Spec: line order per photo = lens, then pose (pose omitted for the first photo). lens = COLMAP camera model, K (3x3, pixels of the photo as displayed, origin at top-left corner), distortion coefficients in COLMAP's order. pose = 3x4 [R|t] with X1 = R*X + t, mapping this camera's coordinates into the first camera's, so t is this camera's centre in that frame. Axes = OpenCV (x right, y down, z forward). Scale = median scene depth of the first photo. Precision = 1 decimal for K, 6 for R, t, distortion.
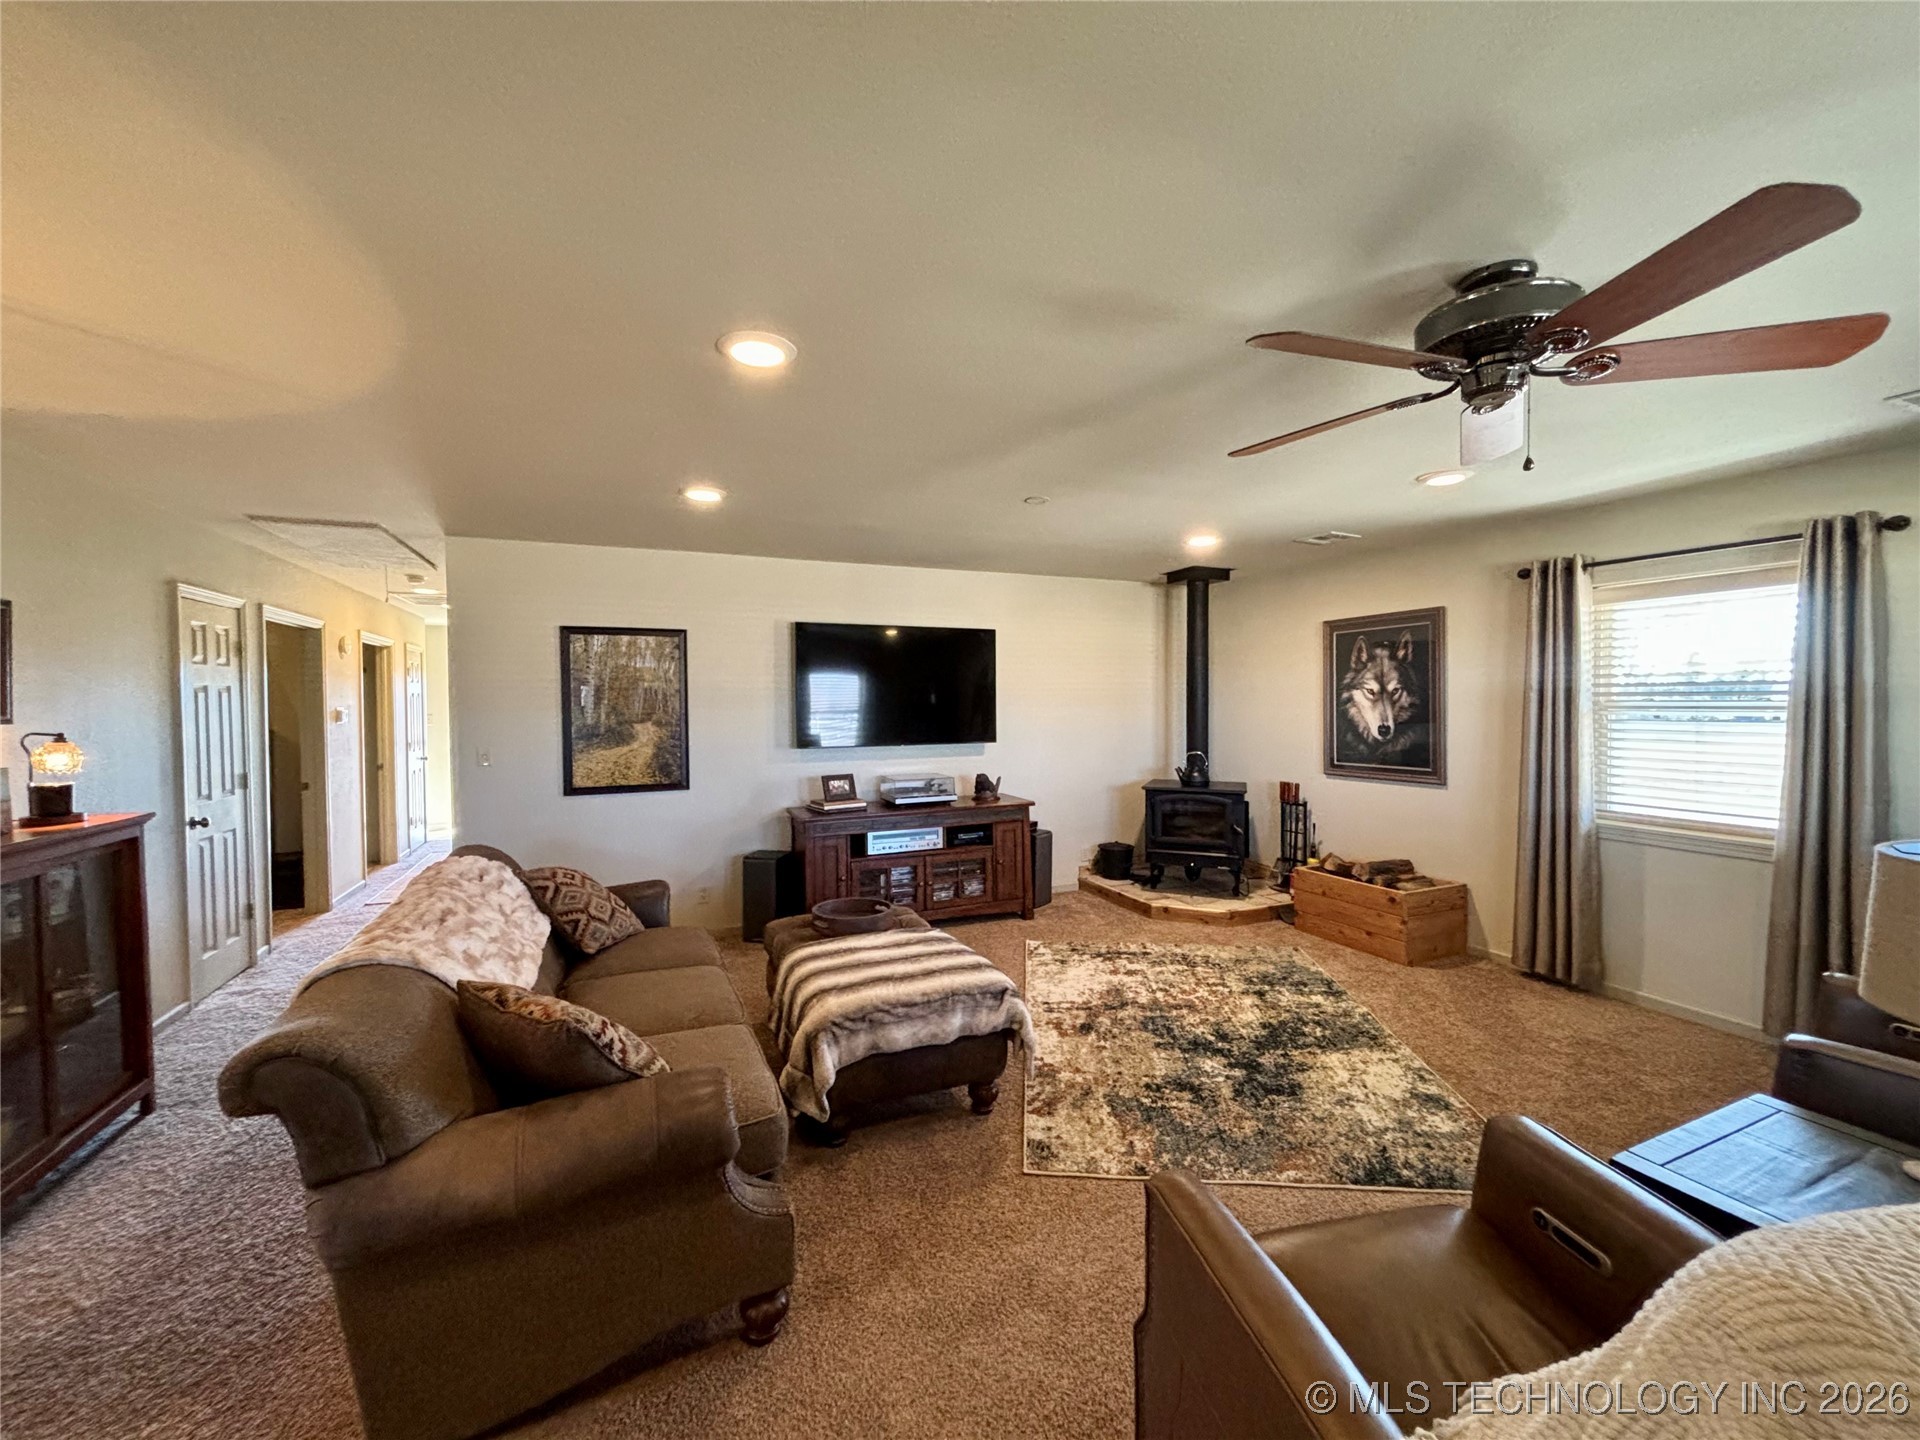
lens RADIAL K [[774.2, 0, 959.8], [0, 774.2, 719.8], [0, 0, 1]] dist [0.001768, 0.000123]
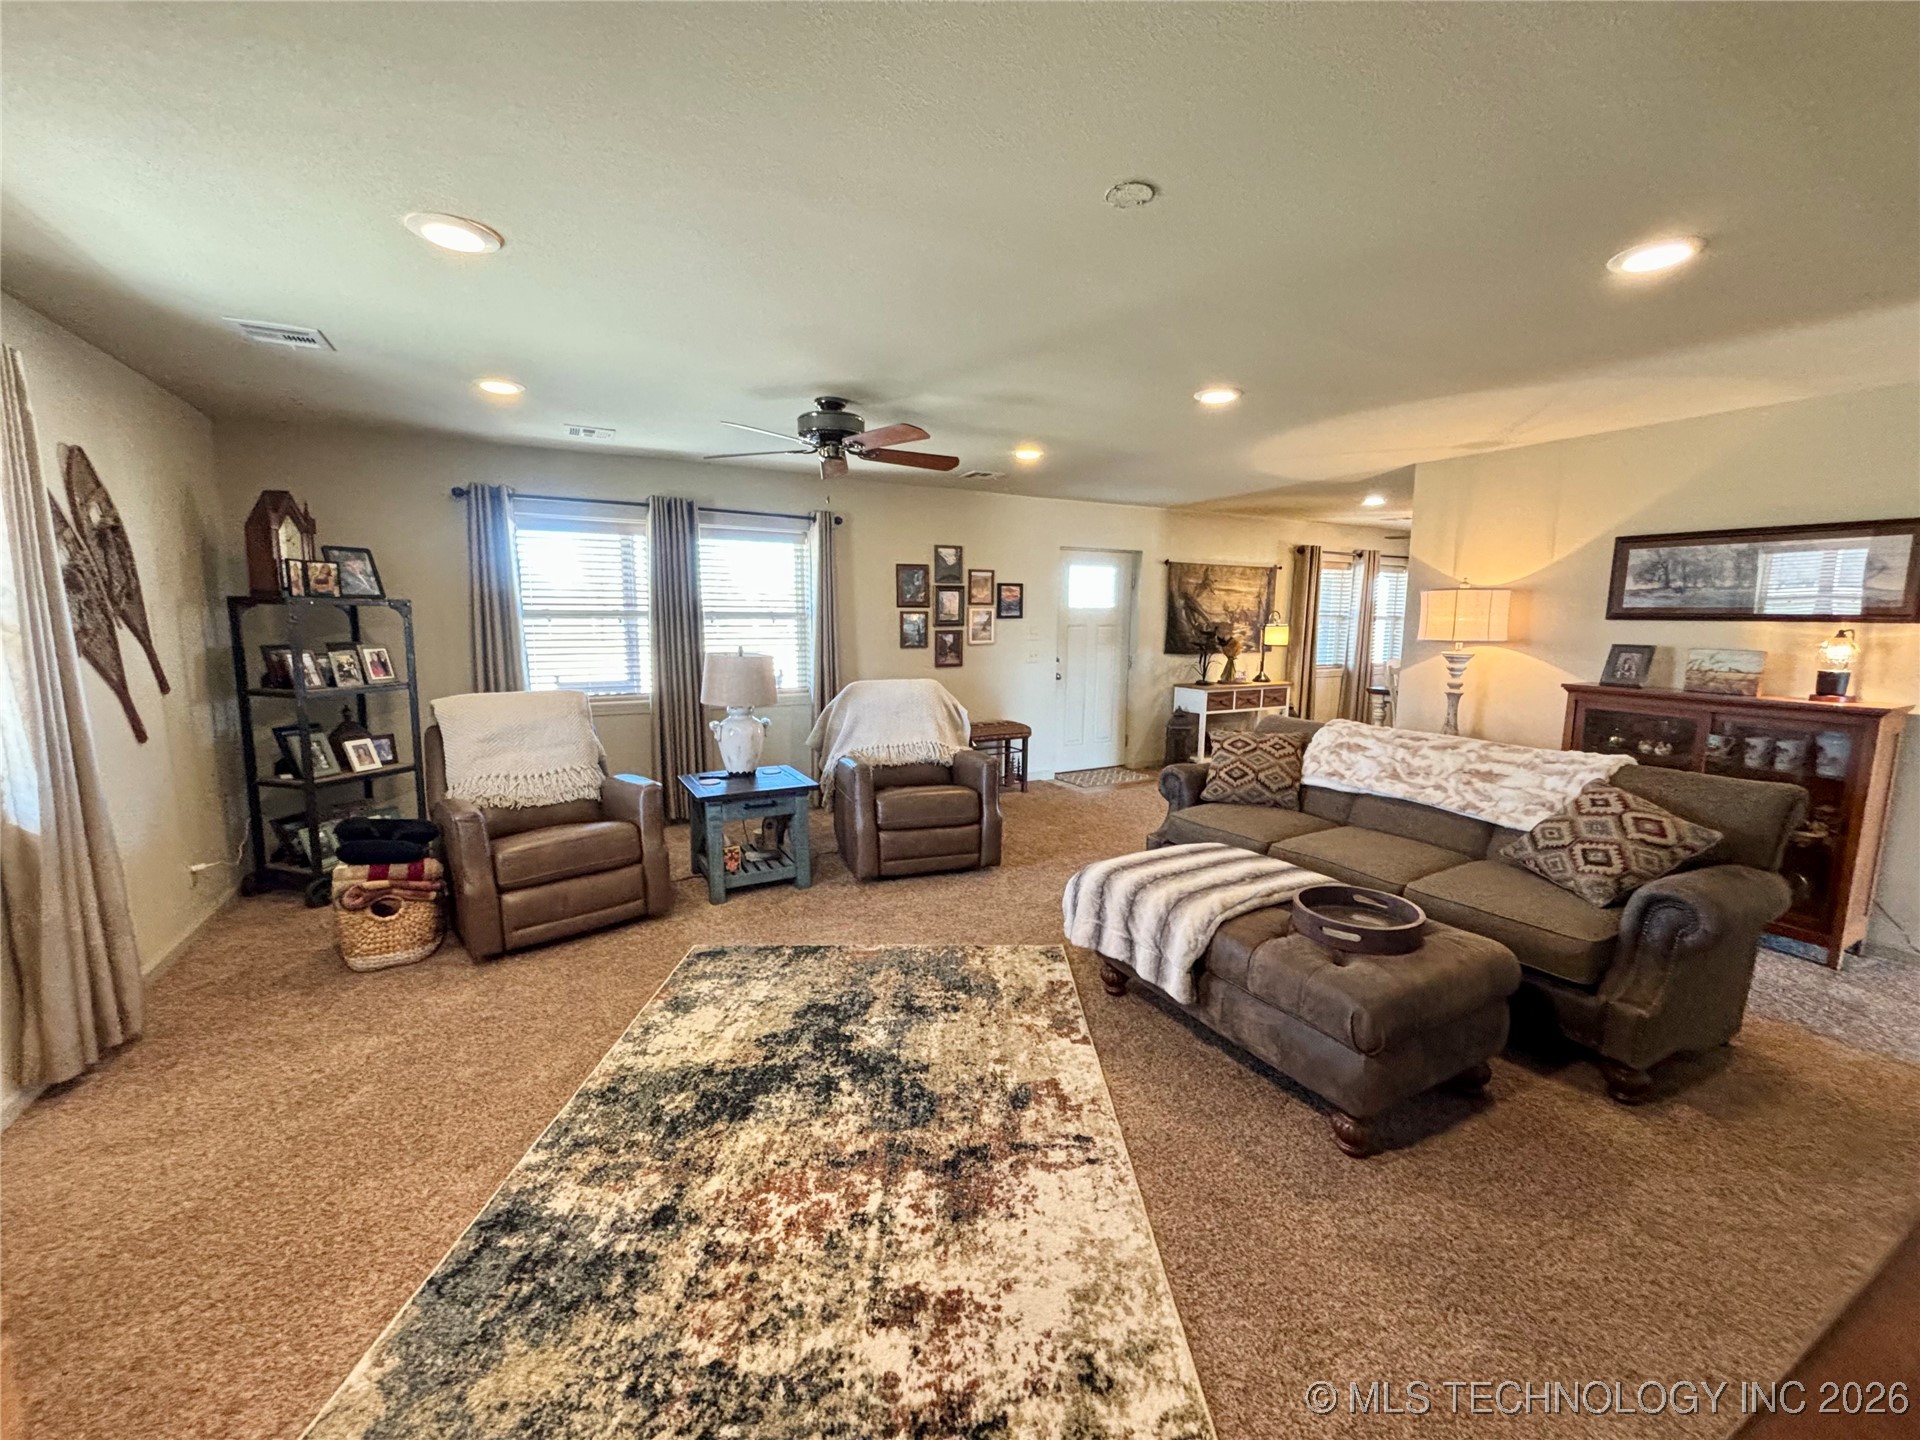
lens RADIAL K [[774.2, 0, 955.5], [0, 774.2, 717.9], [0, 0, 1]] dist [0.001768, 0.000123]
pose [[-0.996436, 0.011673, -0.083546, 0.274276], [-0.002176, 0.986492, 0.163792, -0.034748], [0.084329, 0.163390, -0.982951, 1.620251]]
